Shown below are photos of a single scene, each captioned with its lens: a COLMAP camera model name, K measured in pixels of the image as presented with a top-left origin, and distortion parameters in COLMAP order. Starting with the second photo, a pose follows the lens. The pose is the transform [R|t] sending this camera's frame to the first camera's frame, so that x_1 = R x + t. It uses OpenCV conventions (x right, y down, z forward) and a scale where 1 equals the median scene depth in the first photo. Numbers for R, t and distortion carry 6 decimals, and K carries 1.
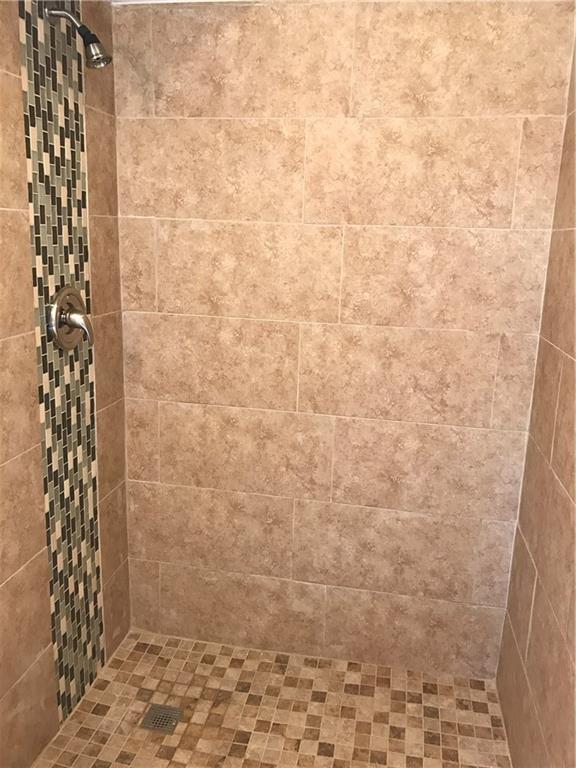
lens RADIAL K [[644.6, 0, 286.1], [0, 644.6, 381.9], [0, 0, 1]] dist [0.014906, -0.003349]
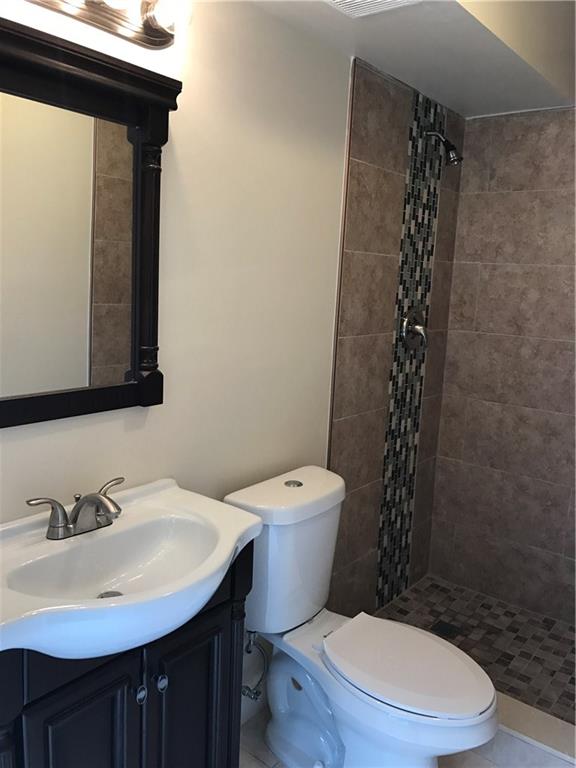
lens RADIAL K [[644.6, 0, 289.5], [0, 644.6, 383.7], [0, 0, 1]] dist [0.014906, -0.003349]
pose [[0.888803, 0.084077, -0.450510, 0.079158], [-0.121196, 0.991151, -0.054131, 0.127112], [0.441973, 0.102712, 0.891129, -0.387434]]
